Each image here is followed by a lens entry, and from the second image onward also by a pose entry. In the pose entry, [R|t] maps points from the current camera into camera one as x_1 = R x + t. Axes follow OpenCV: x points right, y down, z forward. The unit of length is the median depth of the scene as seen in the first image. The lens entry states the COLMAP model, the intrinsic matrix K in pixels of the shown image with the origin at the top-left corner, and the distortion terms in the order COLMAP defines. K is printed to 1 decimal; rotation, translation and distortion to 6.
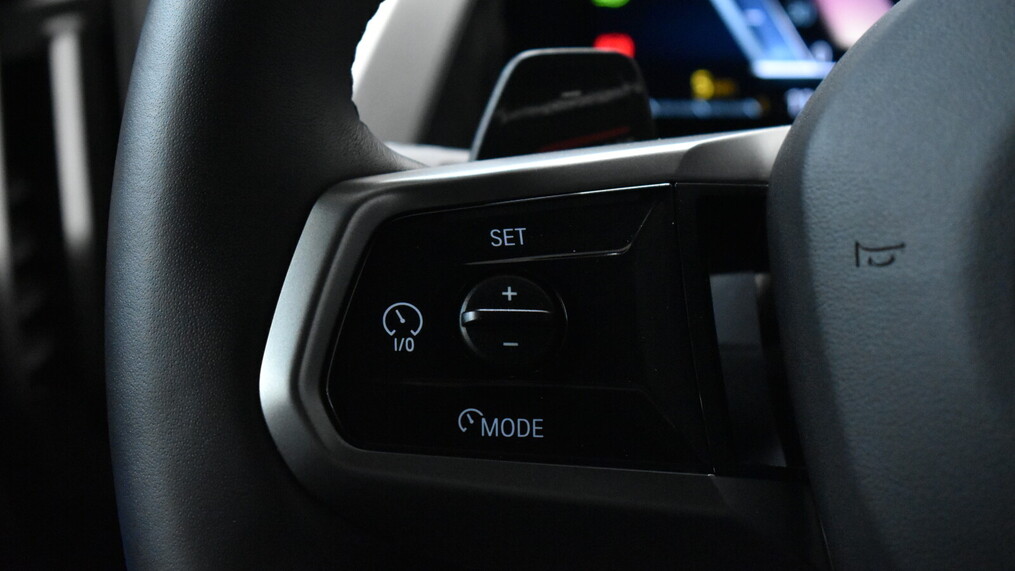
lens RADIAL K [[2452.8, 0, 507.5], [0, 2452.8, 285.5], [0, 0, 1]] dist [0.004509, -0.044759]
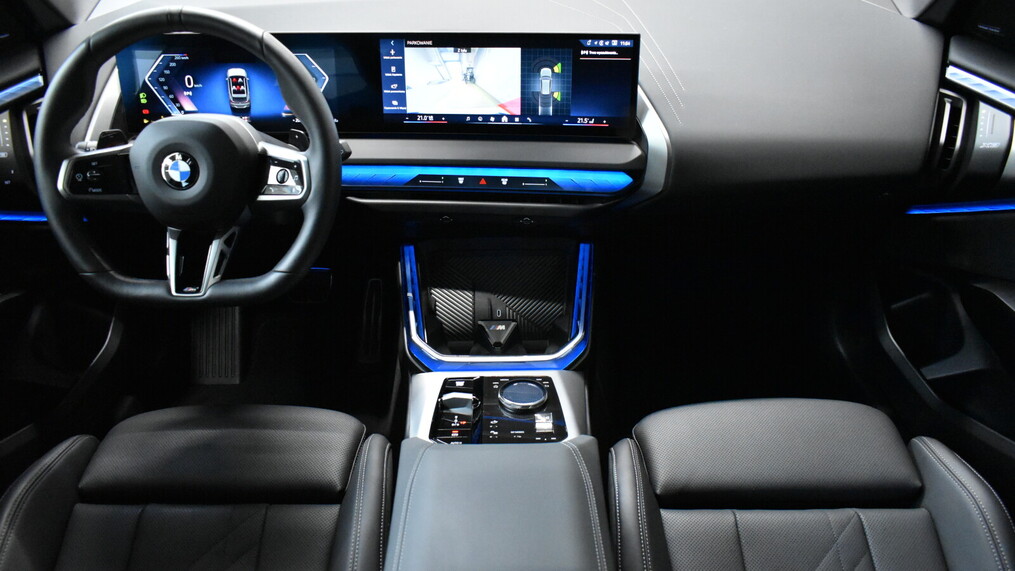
lens RADIAL K [[788.8, 0, 507.5], [0, 788.8, 285.5], [0, 0, 1]] dist [-0.011953, 0.002844]
pose [[0.969106, -0.085863, 0.231219, 0.629463], [0.024203, 0.966031, 0.257290, -0.245294], [-0.245456, -0.243745, 0.938264, -1.607487]]
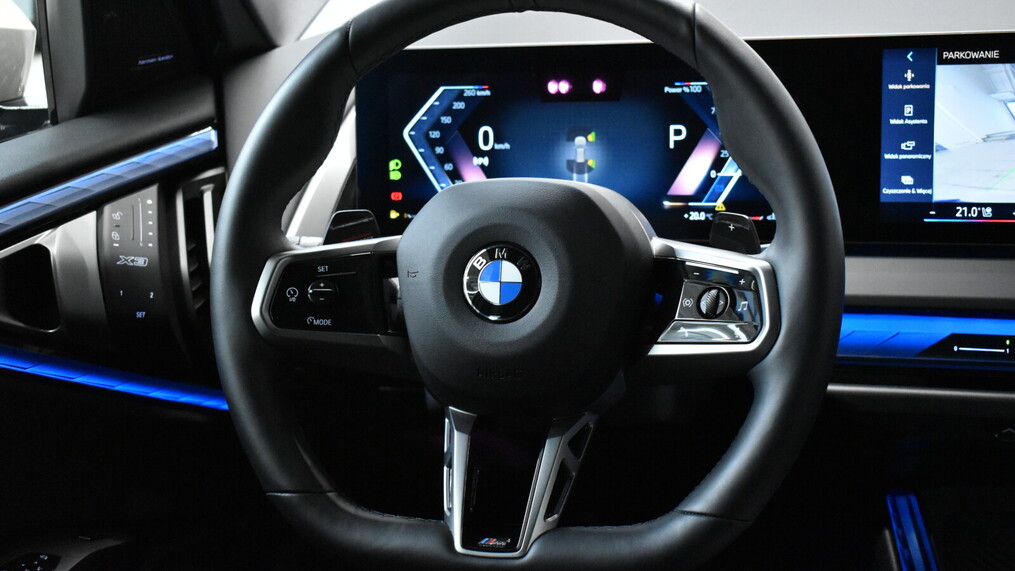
lens RADIAL K [[1404.1, 0, 507.5], [0, 1404.1, 285.5], [0, 0, 1]] dist [-0.021449, -0.027221]
pose [[0.999933, -0.008181, 0.008177, 0.255415], [0.008063, 0.999864, 0.014373, -0.023178], [-0.008293, -0.014306, 0.999863, -1.055400]]
